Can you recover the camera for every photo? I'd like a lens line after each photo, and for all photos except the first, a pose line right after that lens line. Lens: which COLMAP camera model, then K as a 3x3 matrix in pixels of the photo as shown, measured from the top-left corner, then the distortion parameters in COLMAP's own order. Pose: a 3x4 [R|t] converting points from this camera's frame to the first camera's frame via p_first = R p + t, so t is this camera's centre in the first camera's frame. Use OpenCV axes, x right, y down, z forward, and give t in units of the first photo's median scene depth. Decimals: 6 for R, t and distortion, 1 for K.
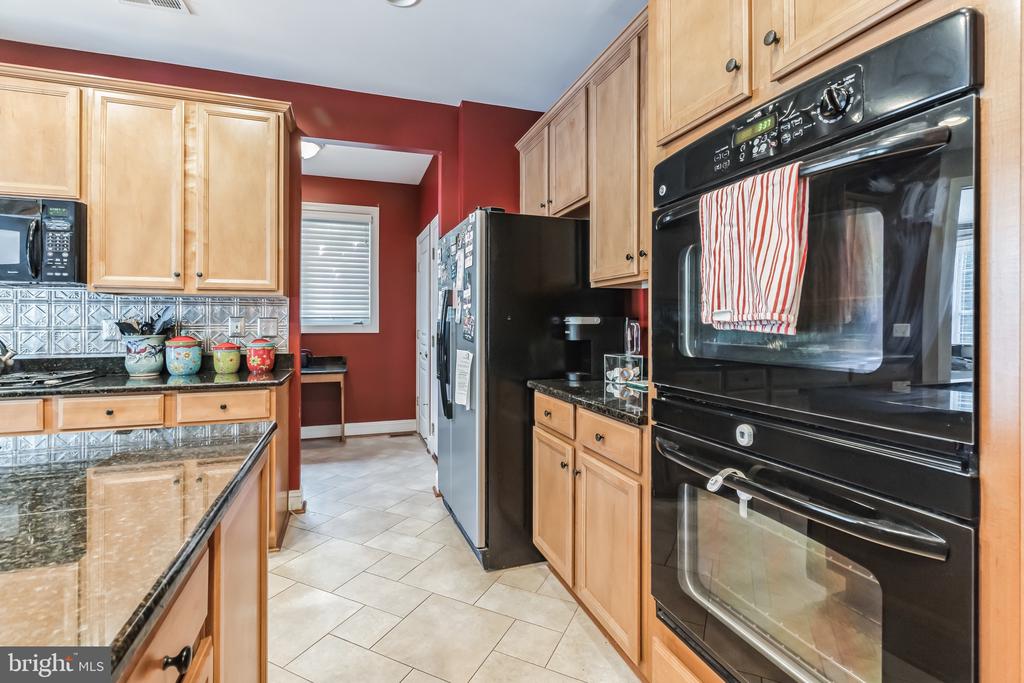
lens RADIAL K [[467.3, 0, 499.6], [0, 467.3, 321.0], [0, 0, 1]] dist [-0.003771, 0.000674]
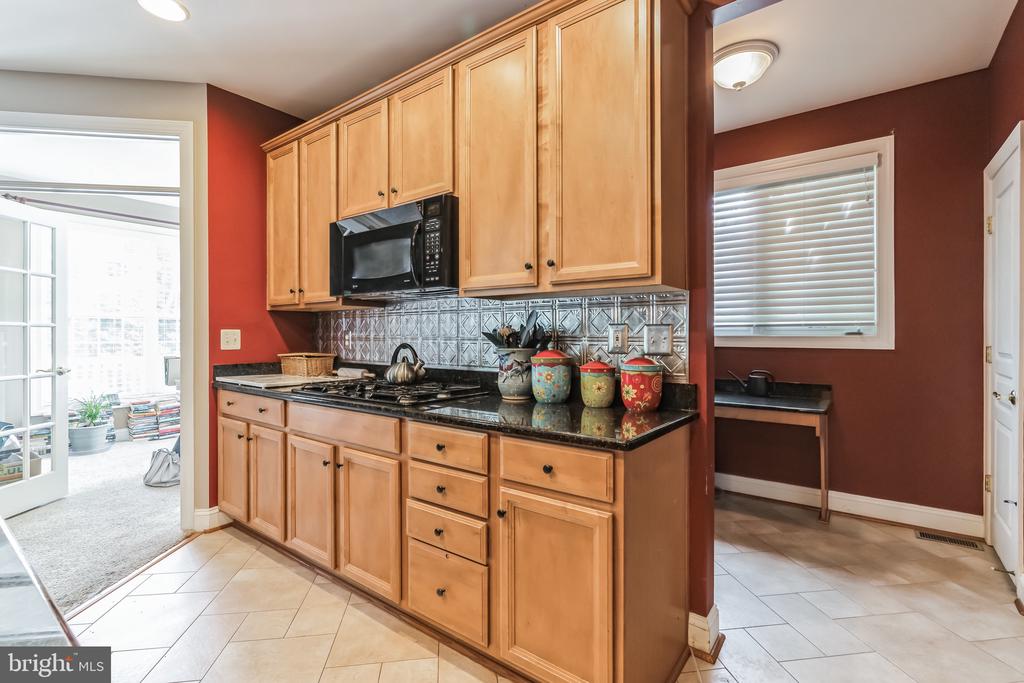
lens RADIAL K [[467.3, 0, 517.2], [0, 467.3, 331.2], [0, 0, 1]] dist [-0.003771, 0.000674]
pose [[0.571653, -0.004193, -0.820485, -0.095481], [0.004666, 0.999987, -0.001860, 0.002912], [0.820482, -0.002766, 0.571665, 0.533405]]
